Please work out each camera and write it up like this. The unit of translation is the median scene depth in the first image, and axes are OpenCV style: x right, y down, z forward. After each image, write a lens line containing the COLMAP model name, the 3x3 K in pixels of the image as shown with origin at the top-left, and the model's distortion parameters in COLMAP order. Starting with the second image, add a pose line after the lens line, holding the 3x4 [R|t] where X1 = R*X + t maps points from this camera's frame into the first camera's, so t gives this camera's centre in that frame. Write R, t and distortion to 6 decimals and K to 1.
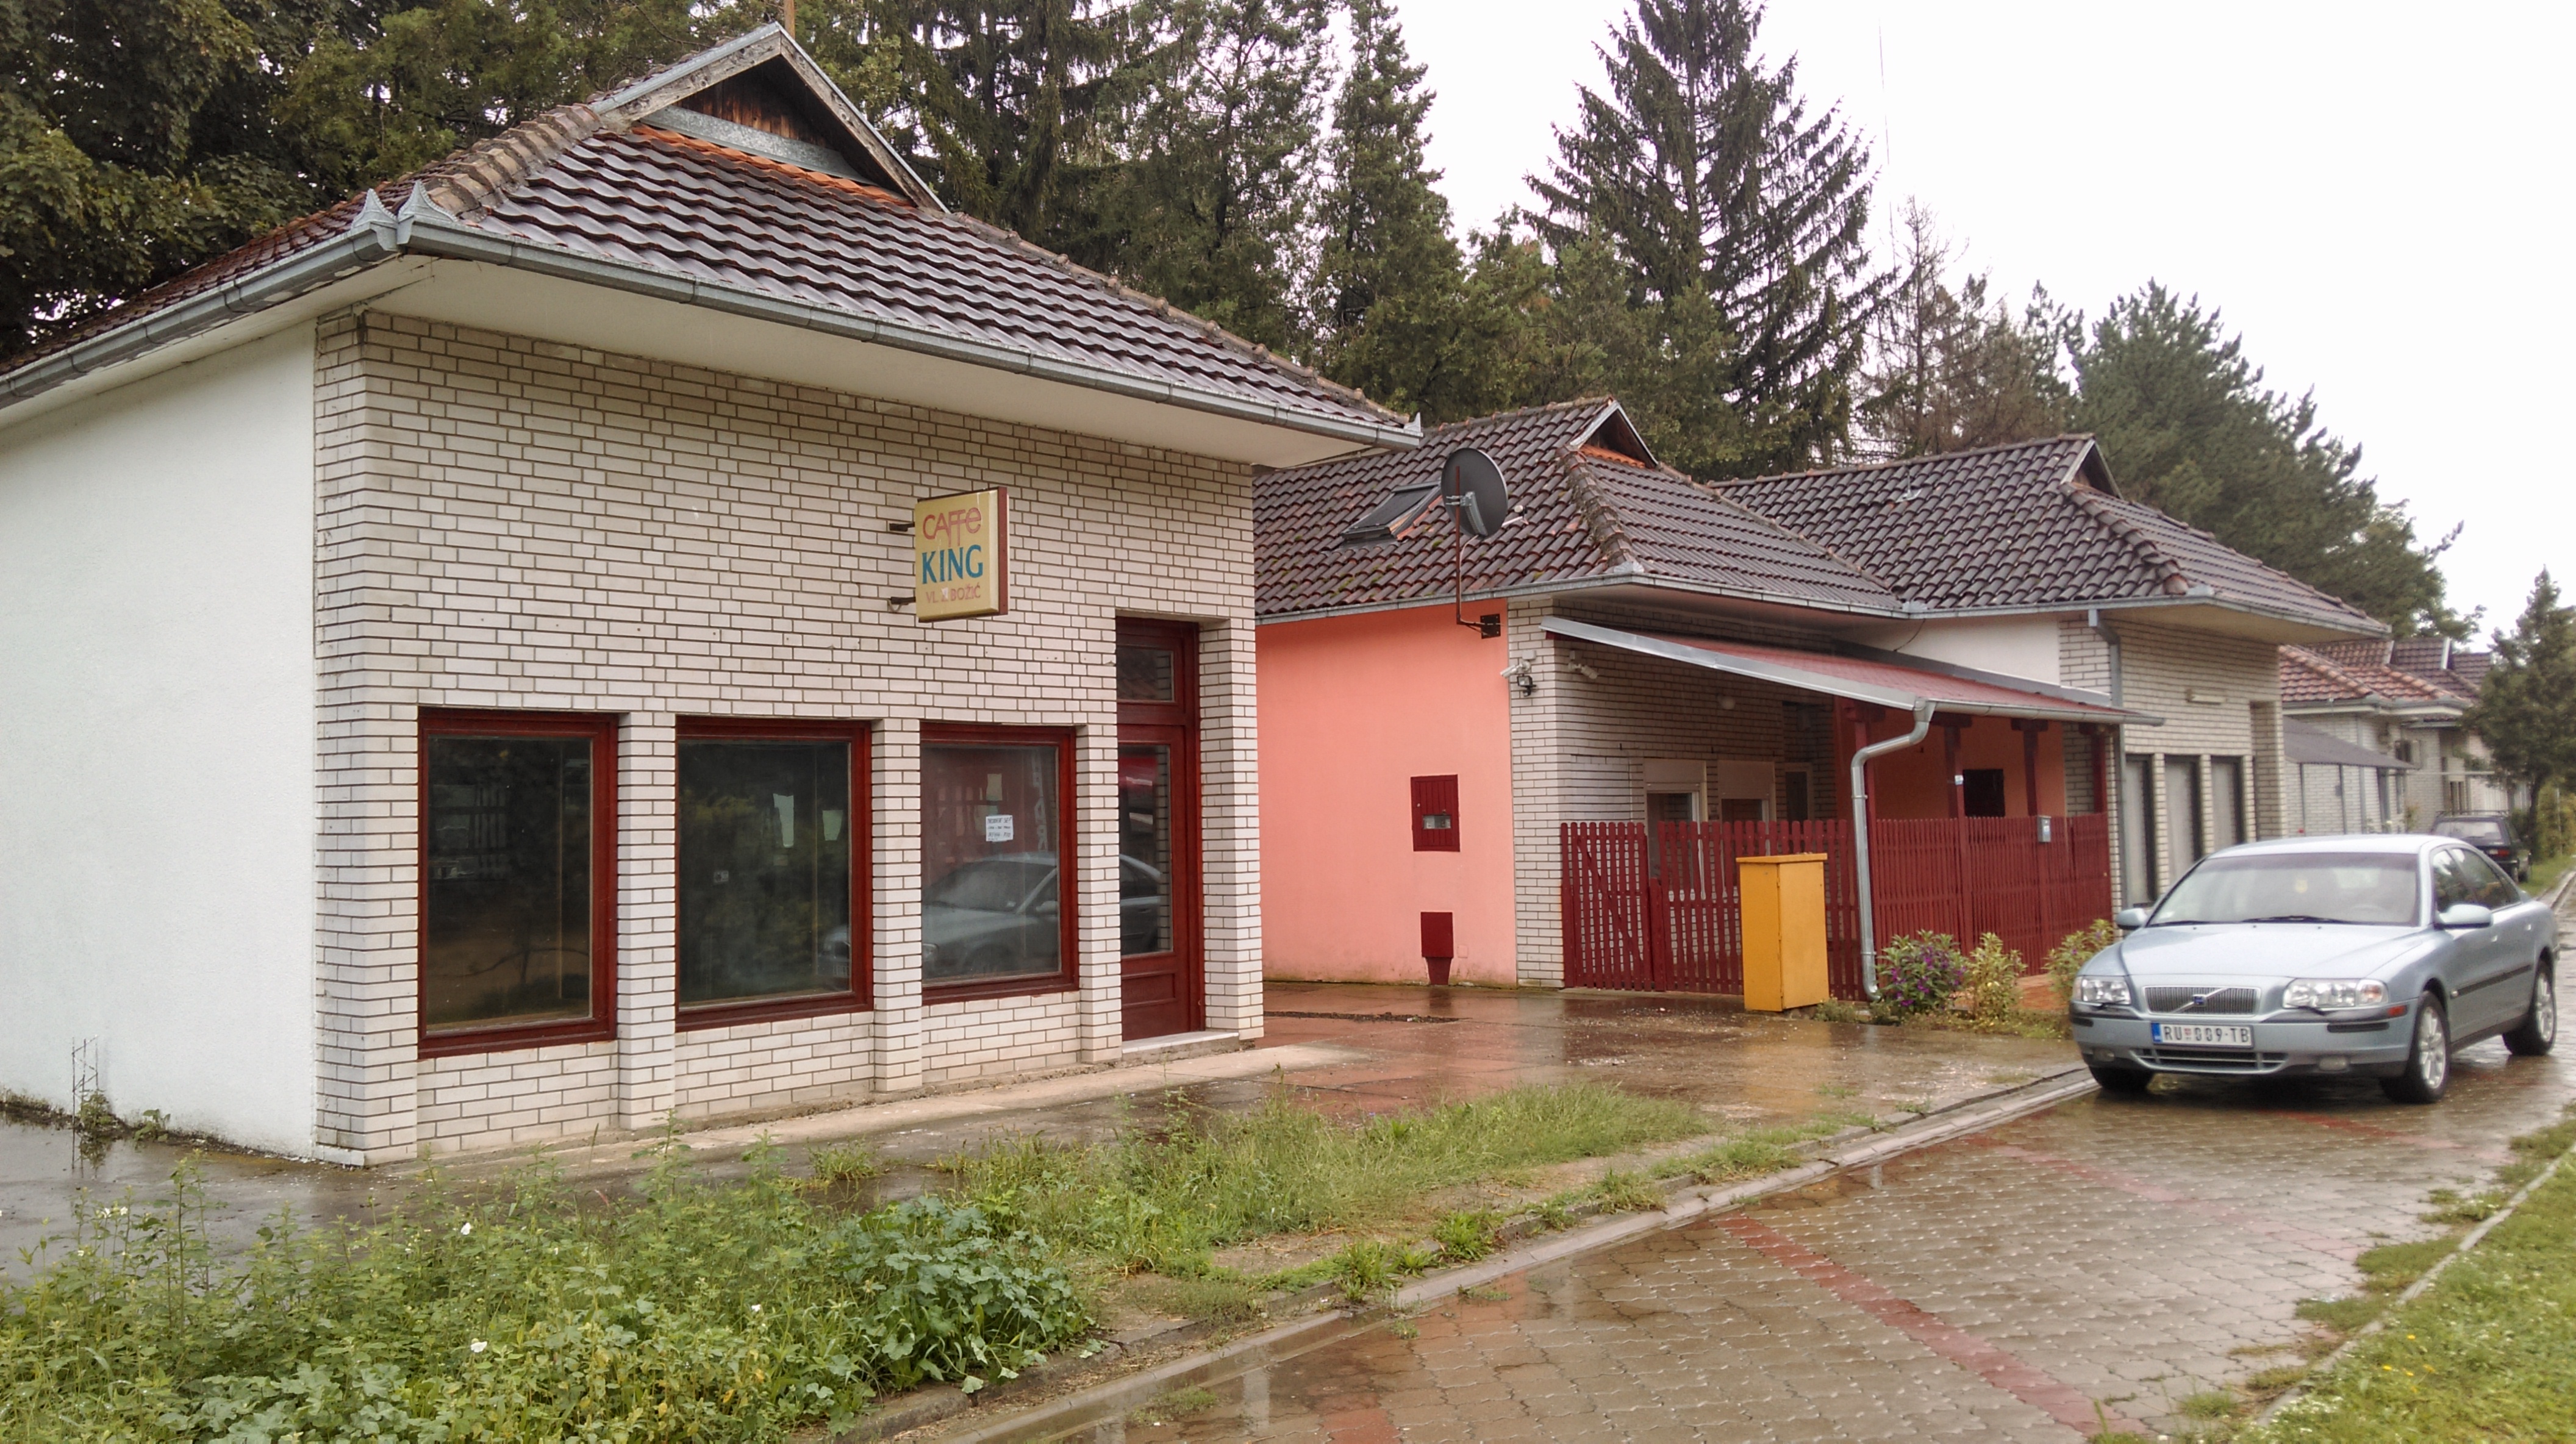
lens RADIAL K [[2089.3, 0, 1323.6], [0, 2089.3, 710.9], [0, 0, 1]] dist [0.109273, -0.175412]
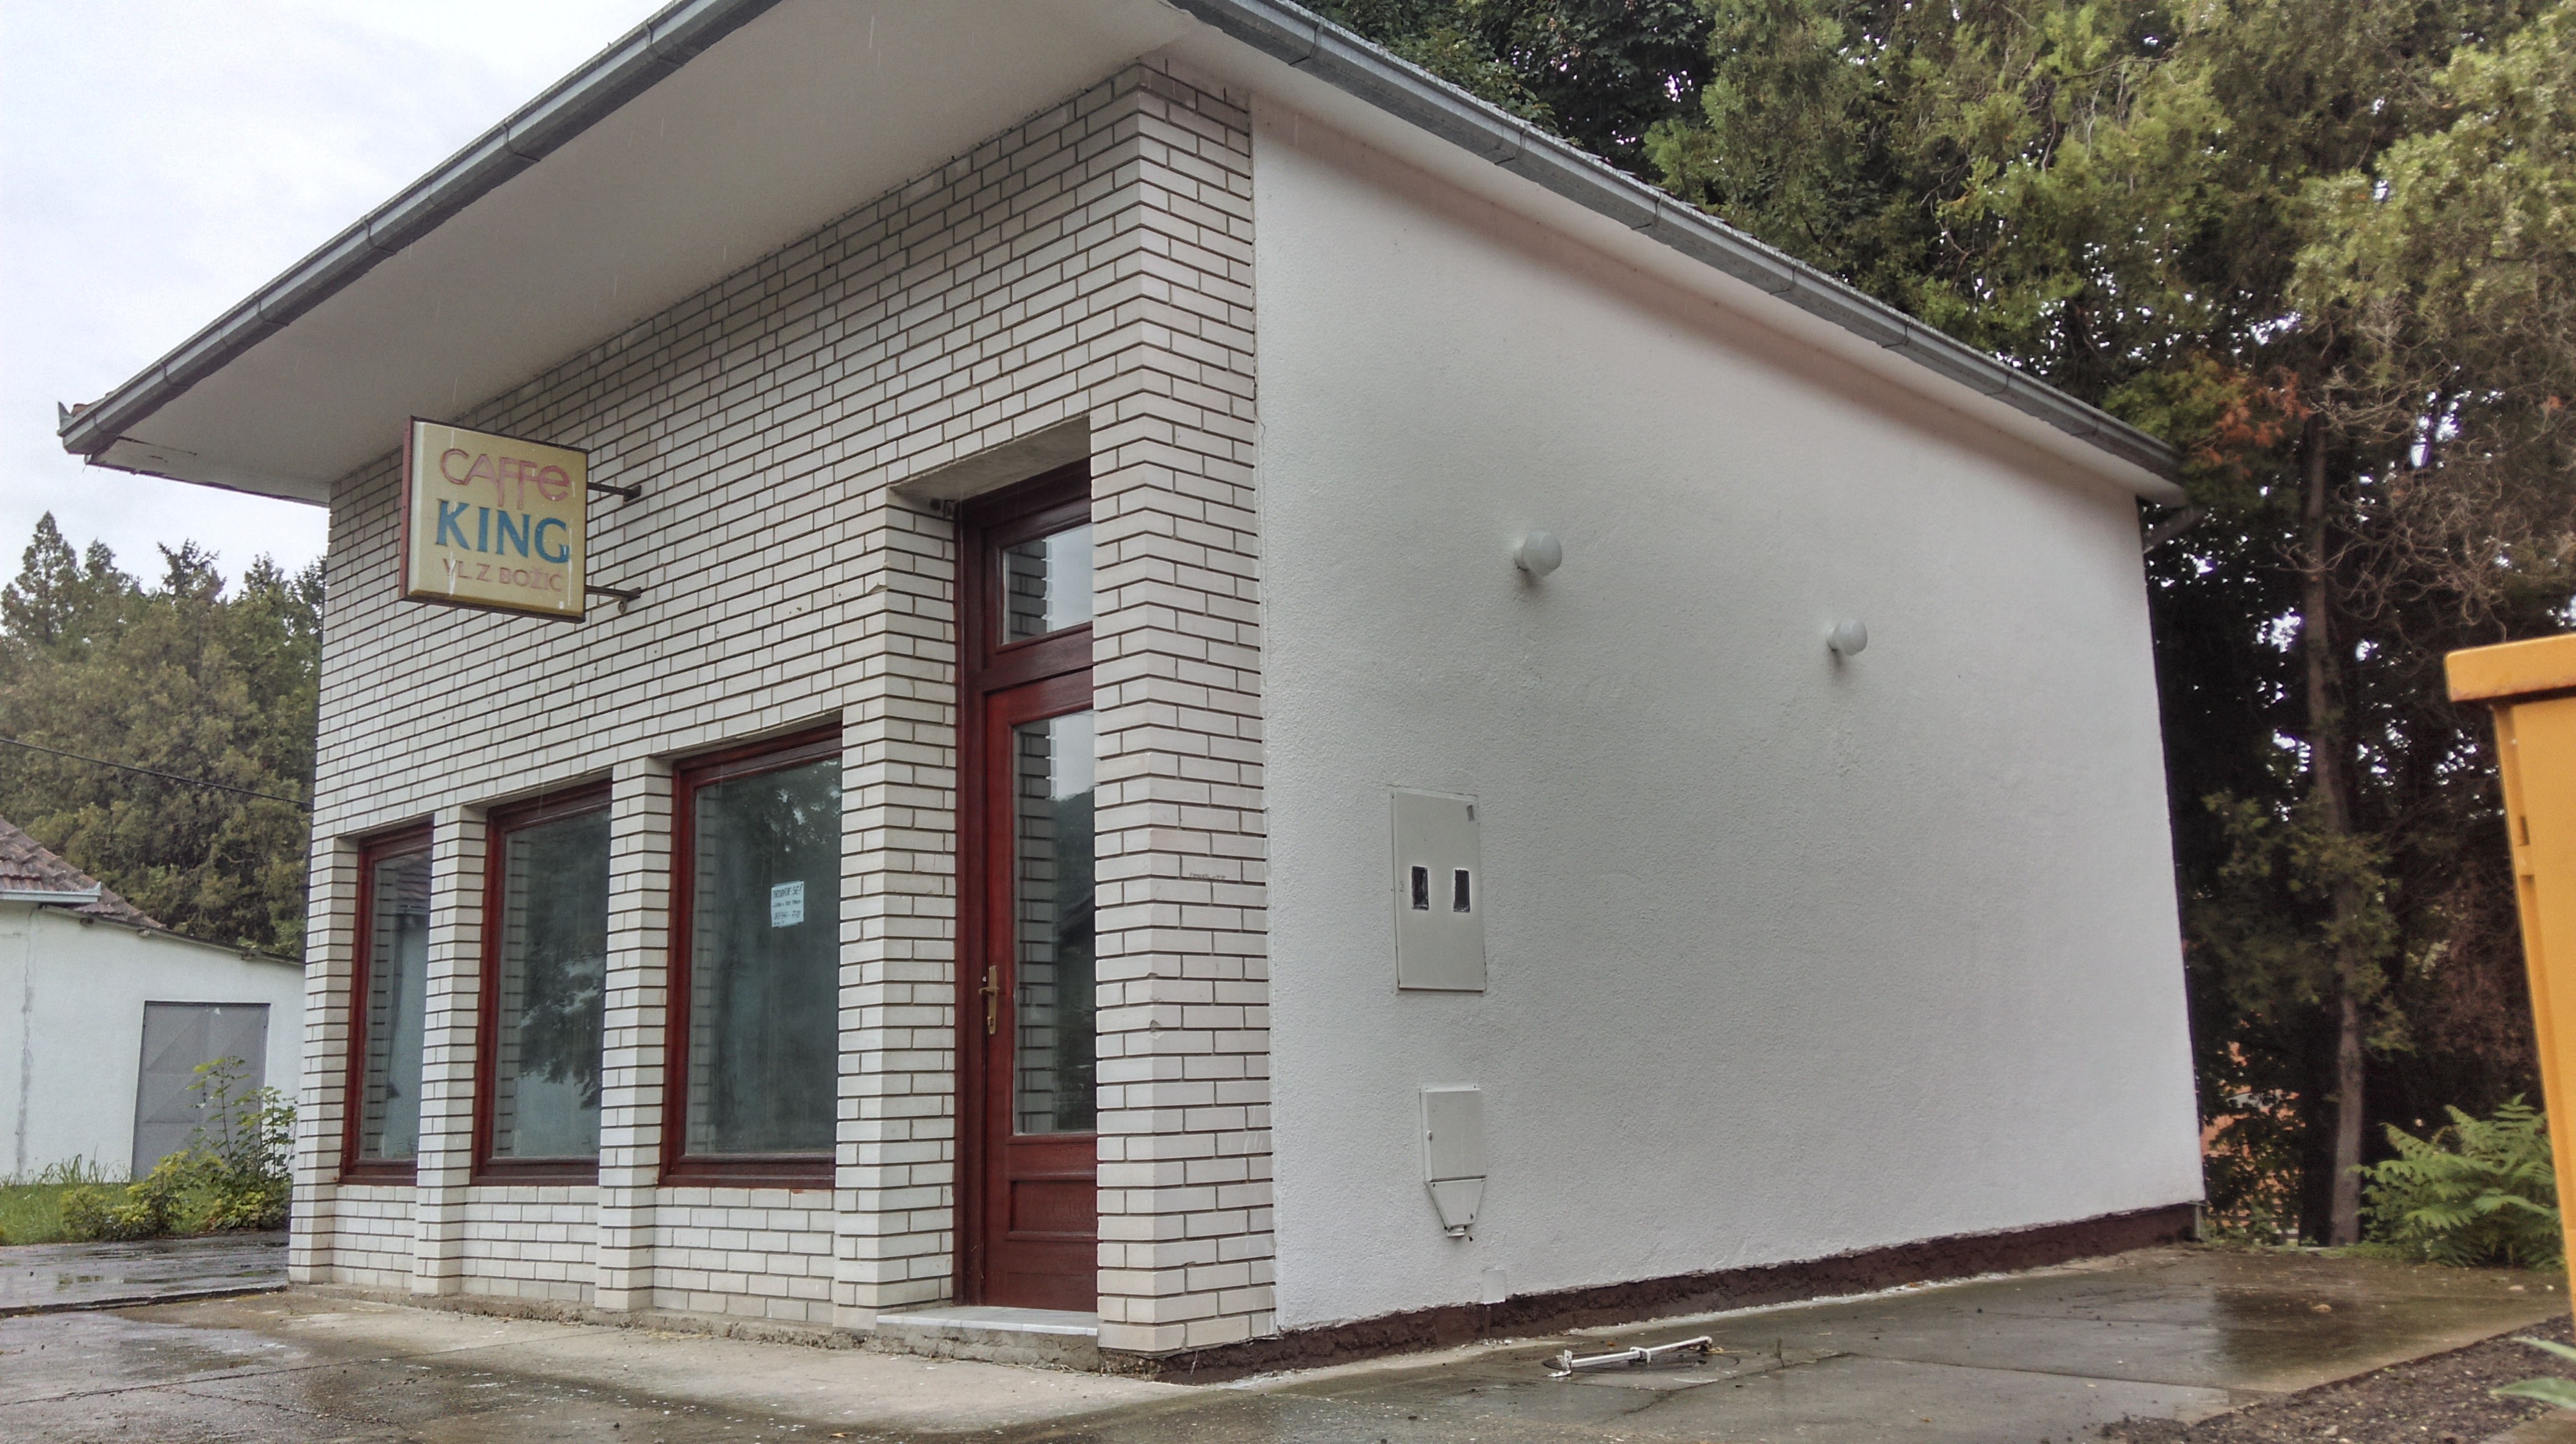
lens RADIAL K [[2110.9, 0, 1288.0], [0, 2110.9, 722.0], [0, 0, 1]] dist [0.091710, -0.107497]
pose [[-0.069155, -0.151161, -0.986087, 0.439250], [0.083252, 0.984131, -0.156699, 0.109400], [0.994126, -0.092930, -0.055473, 1.150978]]
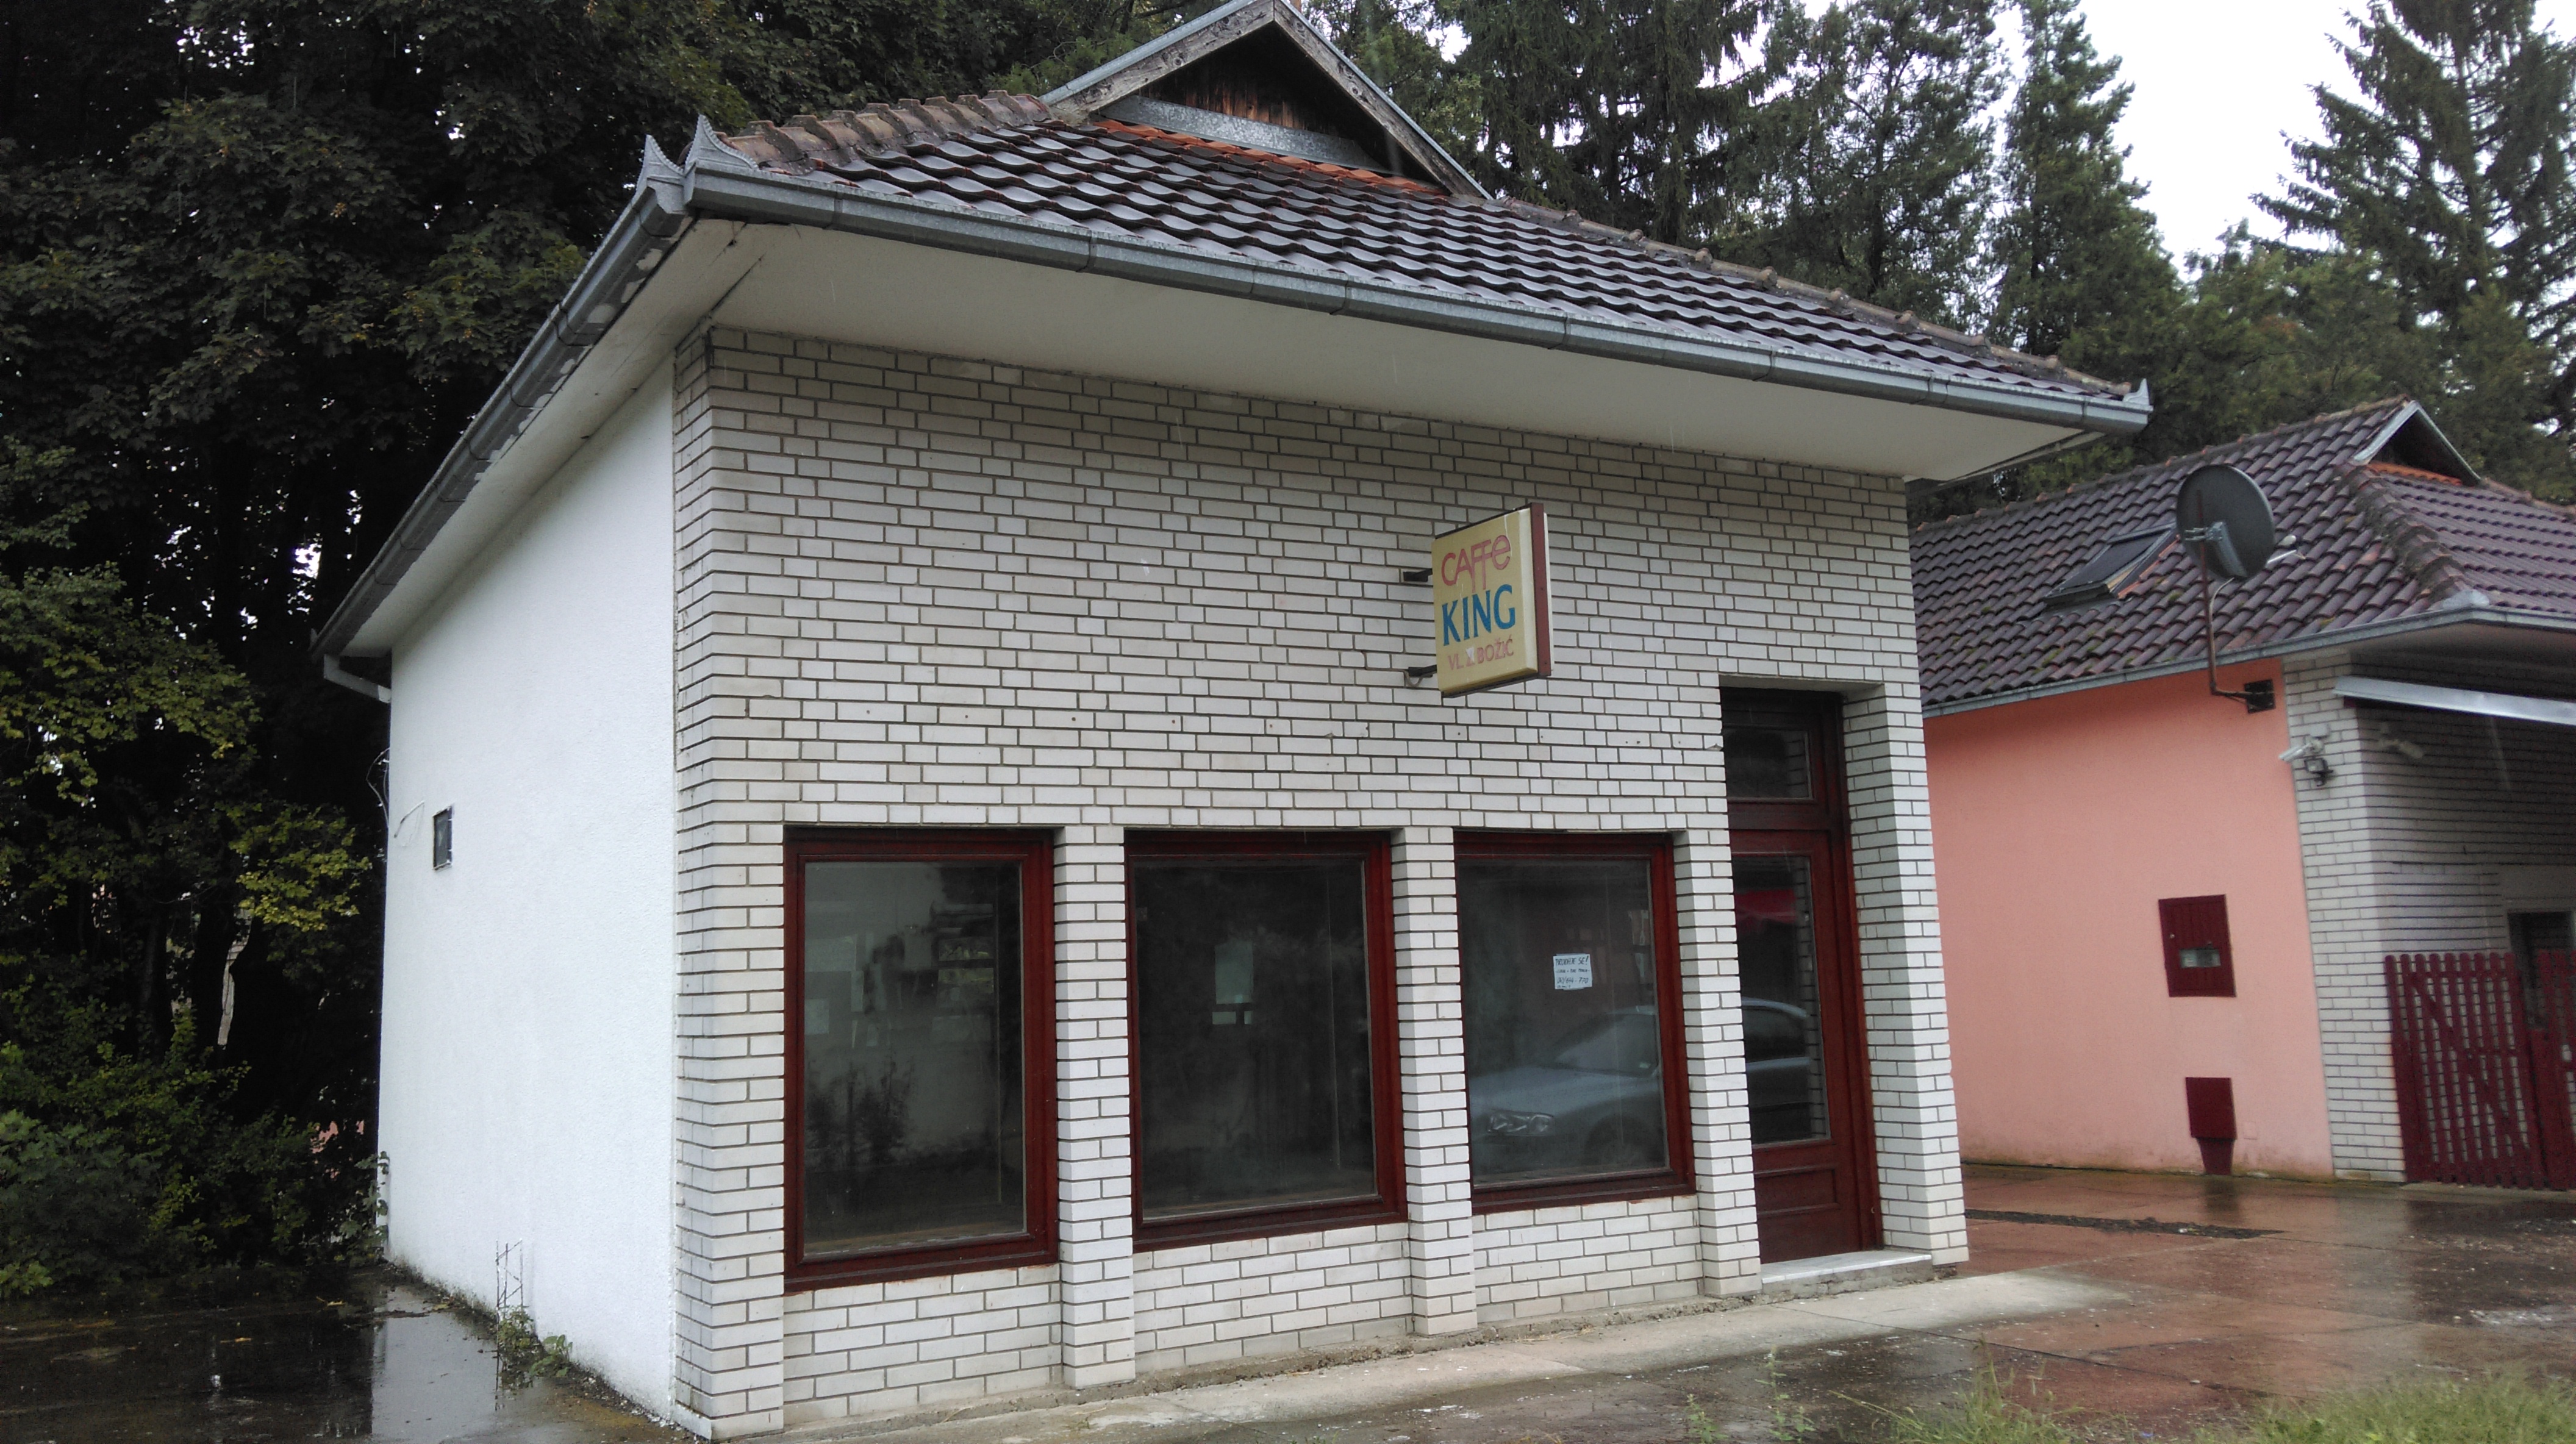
lens RADIAL K [[2089.3, 0, 1323.6], [0, 2089.3, 710.9], [0, 0, 1]] dist [0.109273, -0.175412]
pose [[0.946314, -0.058670, -0.317879, 0.004255], [0.036305, 0.996459, -0.075834, 0.016223], [0.321202, 0.060222, 0.945094, 0.251788]]
